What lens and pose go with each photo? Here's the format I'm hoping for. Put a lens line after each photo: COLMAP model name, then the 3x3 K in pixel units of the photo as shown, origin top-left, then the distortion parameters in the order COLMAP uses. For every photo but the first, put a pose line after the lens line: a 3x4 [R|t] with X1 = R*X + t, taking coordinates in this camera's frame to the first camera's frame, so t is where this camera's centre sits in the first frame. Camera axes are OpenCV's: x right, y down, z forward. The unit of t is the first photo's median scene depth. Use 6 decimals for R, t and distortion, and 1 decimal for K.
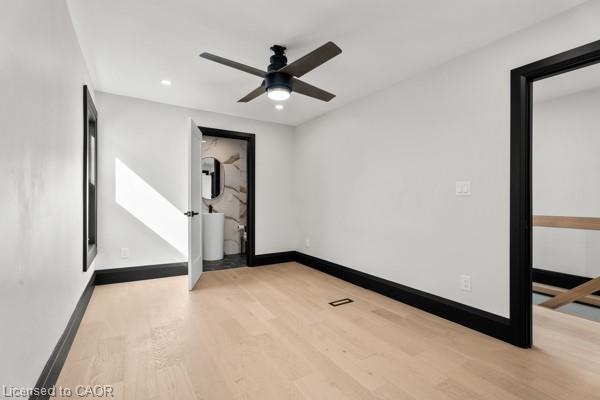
lens RADIAL K [[271.5, 0, 305.8], [0, 271.5, 197.6], [0, 0, 1]] dist [0.002607, 0.000315]
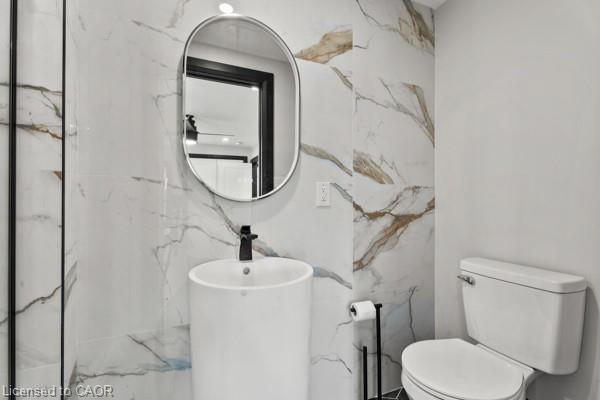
lens RADIAL K [[271.5, 0, 305.8], [0, 271.5, 197.6], [0, 0, 1]] dist [0.002607, 0.000315]
pose [[0.990318, -0.003971, -0.138760, -0.255265], [0.001825, 0.999877, -0.015586, 0.007719], [0.138805, 0.015181, 0.990203, 0.738923]]
